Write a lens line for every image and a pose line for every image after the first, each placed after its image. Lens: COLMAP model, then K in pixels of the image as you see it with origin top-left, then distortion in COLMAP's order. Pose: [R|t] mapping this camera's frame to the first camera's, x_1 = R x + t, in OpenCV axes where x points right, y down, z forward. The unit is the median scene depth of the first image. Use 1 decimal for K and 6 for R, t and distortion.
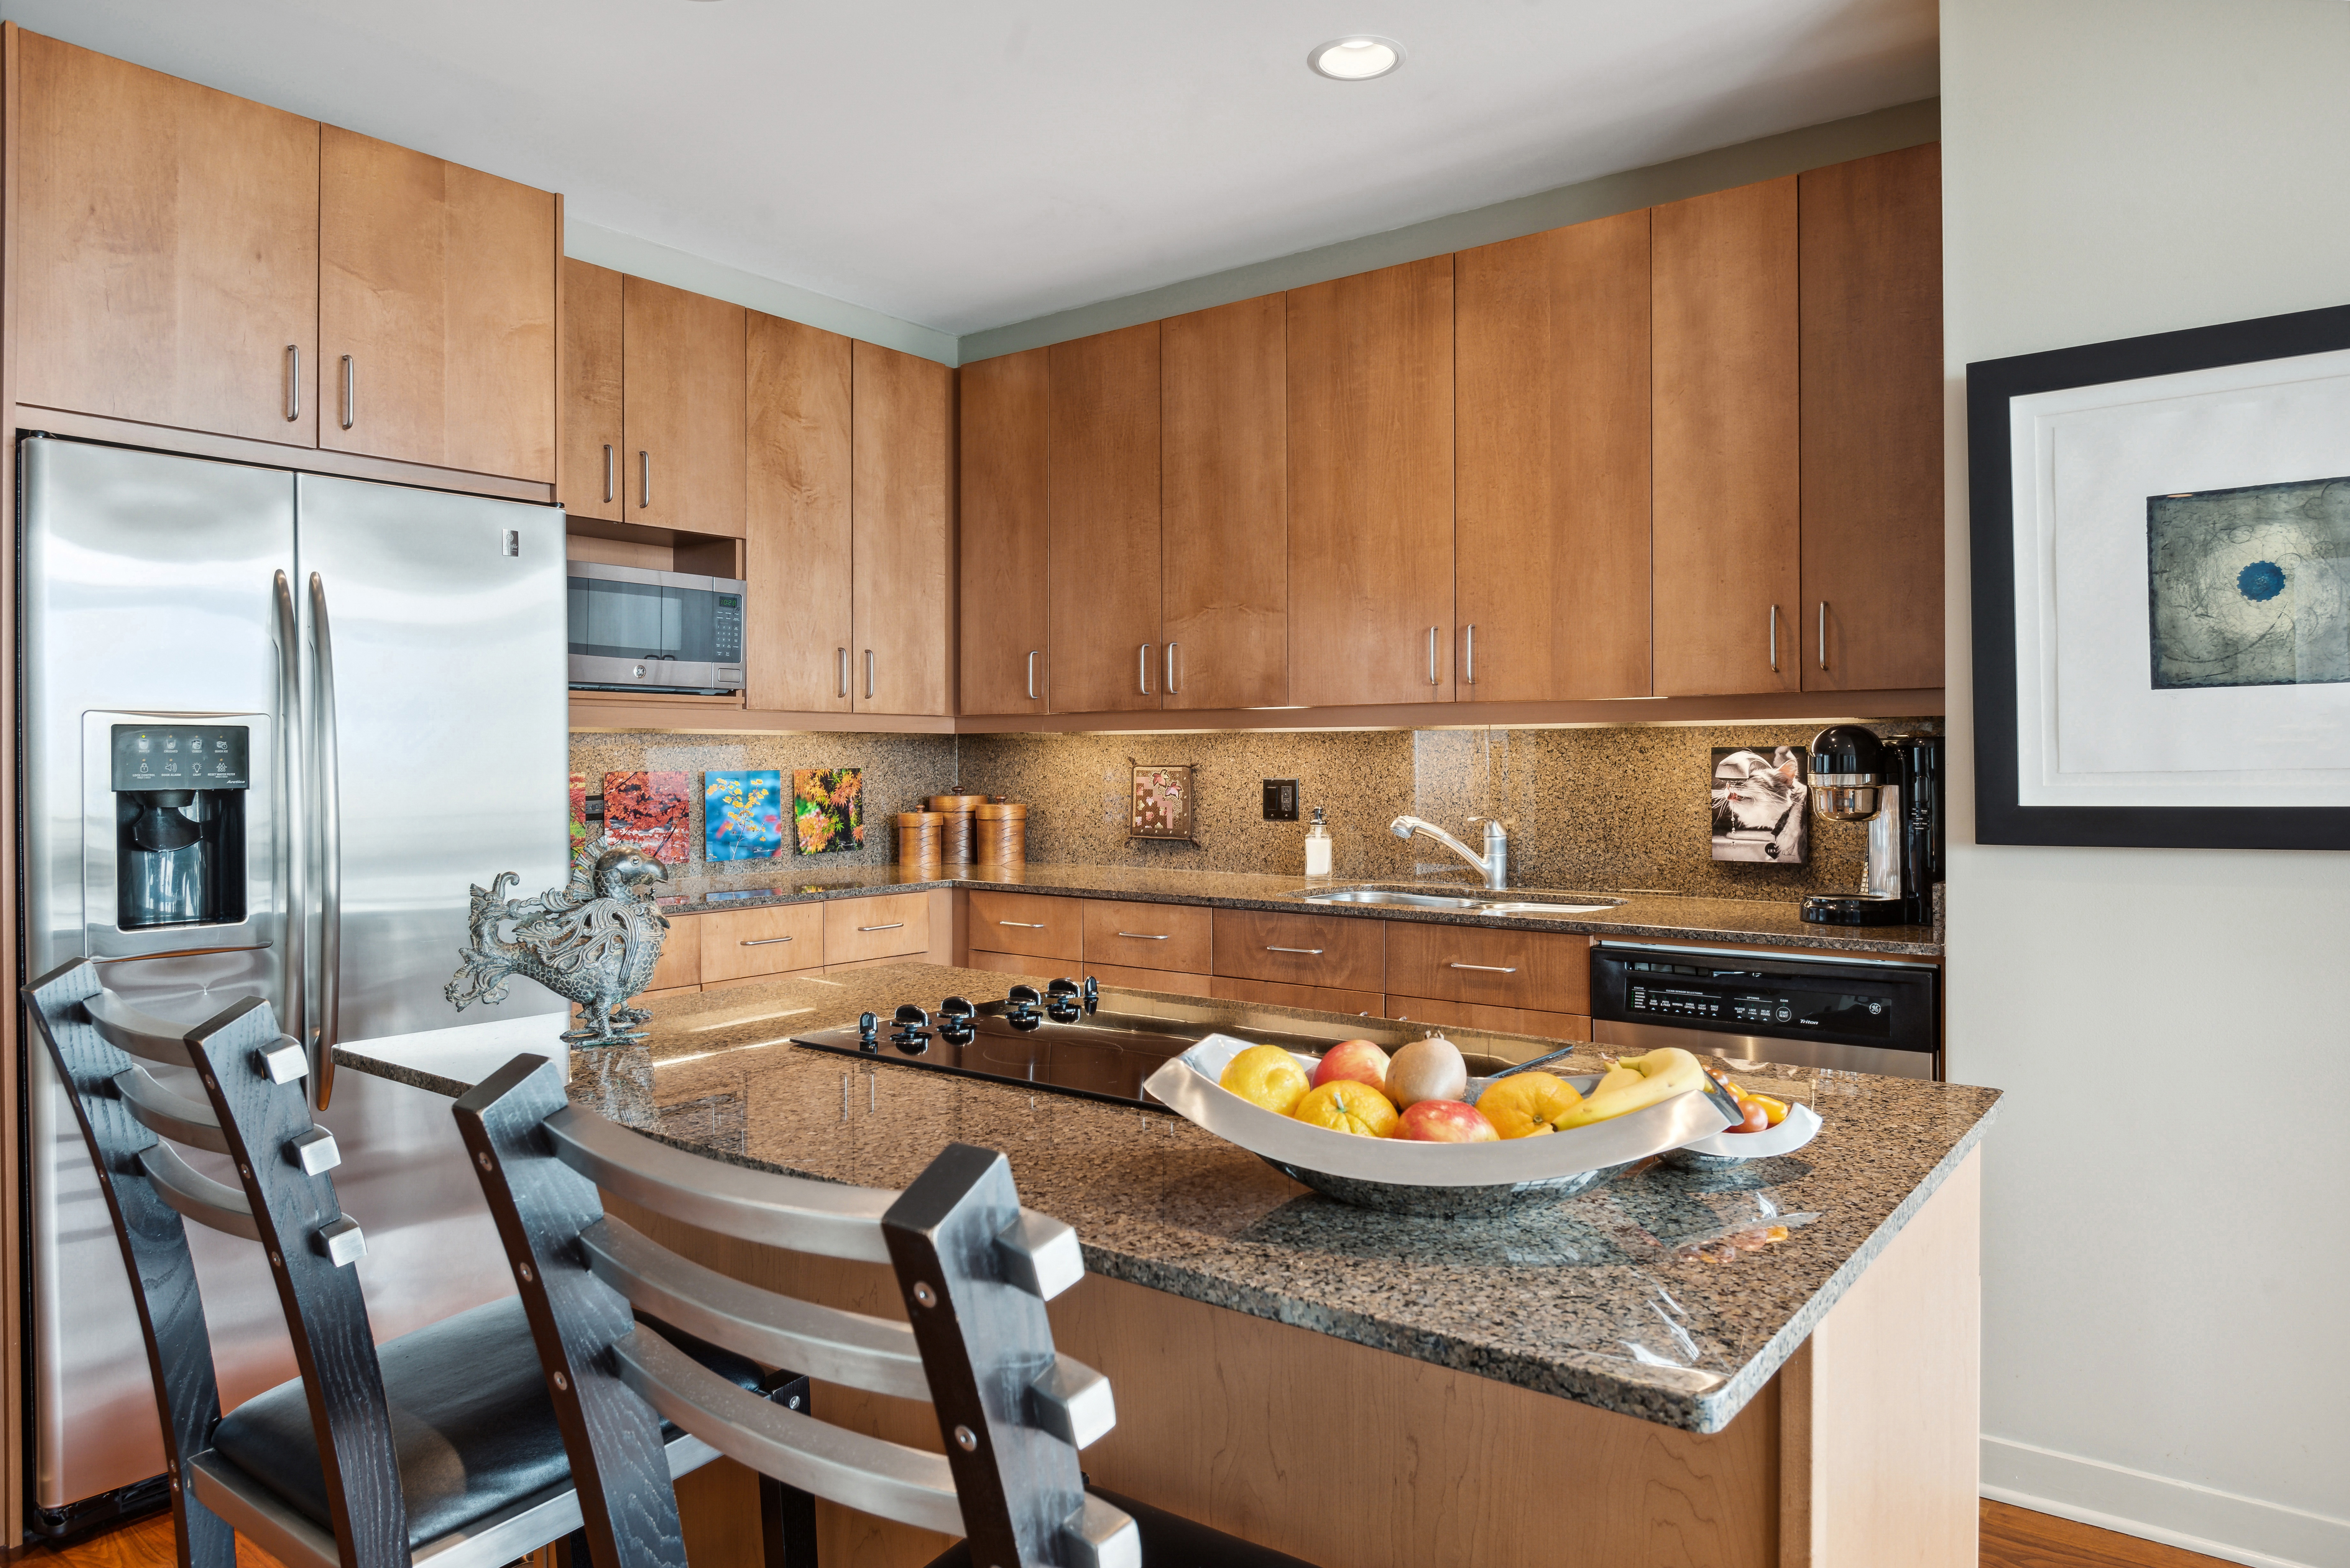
lens RADIAL K [[1482.5, 0, 1183.2], [0, 1482.5, 767.5], [0, 0, 1]] dist [0.002436, -0.031902]
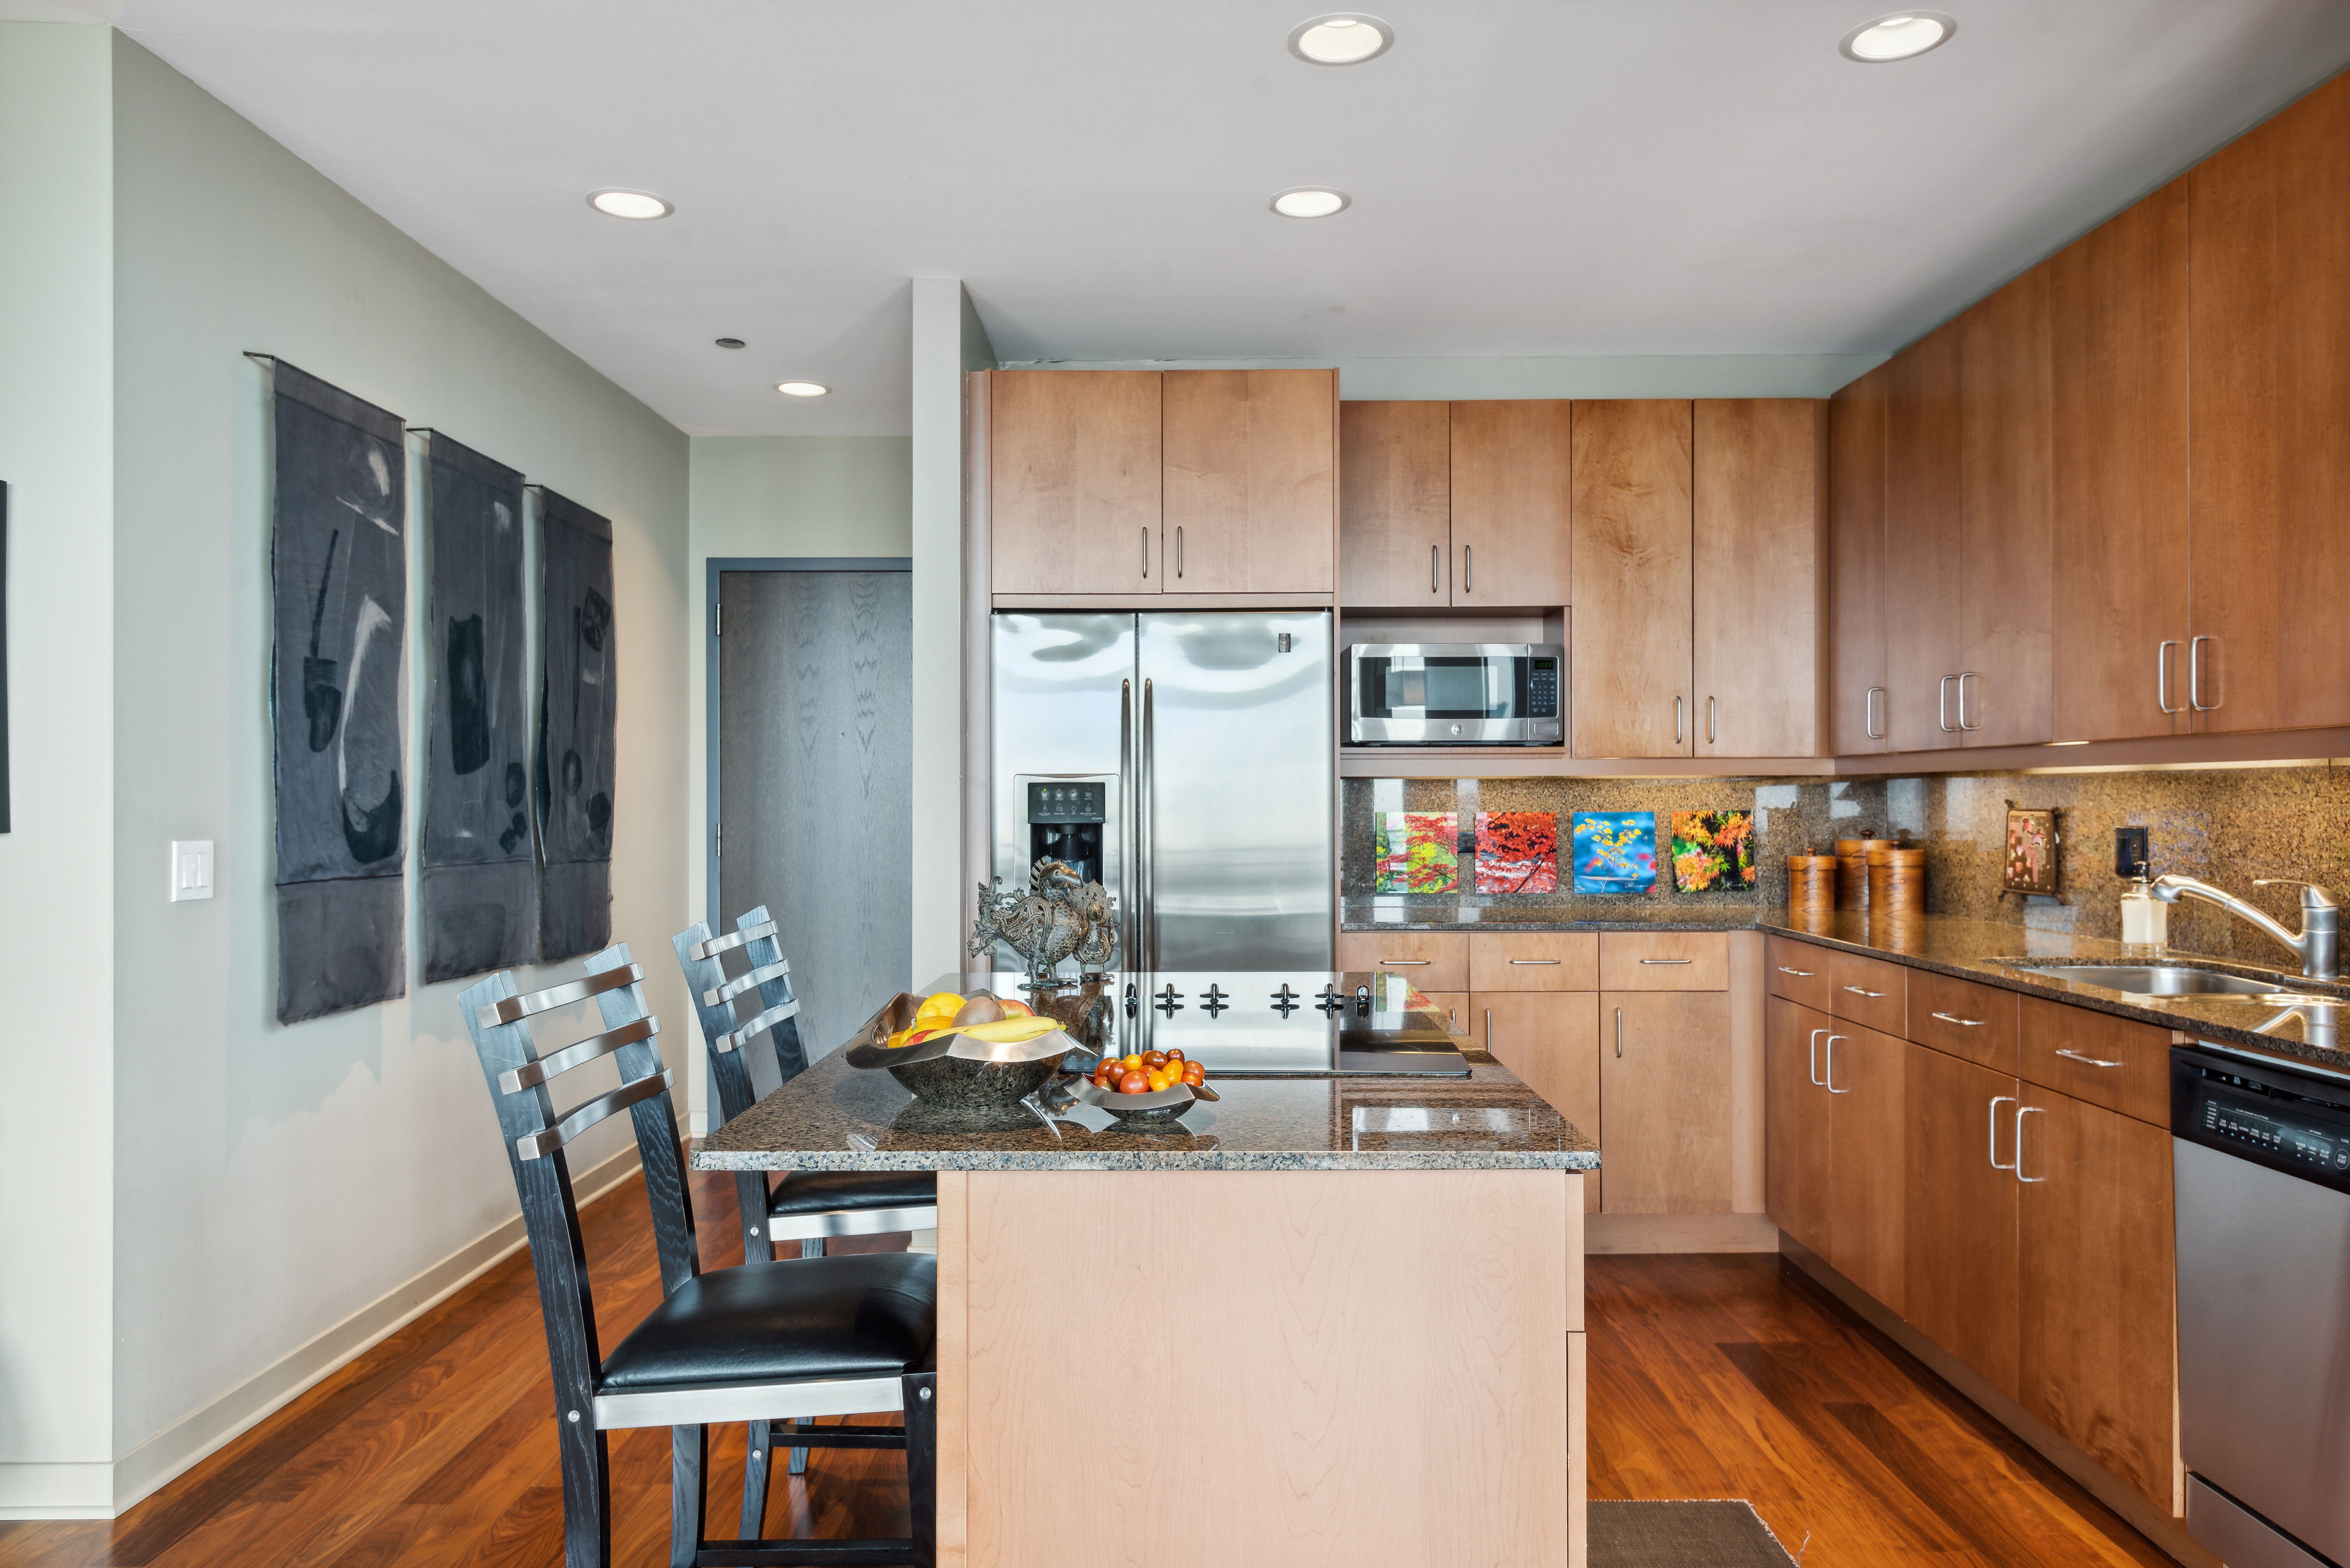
lens RADIAL K [[1565.1, 0, 1179.6], [0, 1565.1, 793.3], [0, 0, 1]] dist [0.000641, -0.000538]
pose [[0.597776, -0.001705, -0.801661, 0.474418], [-0.002813, 0.999987, -0.004224, -0.006361], [0.801658, 0.004780, 0.597764, 0.054248]]
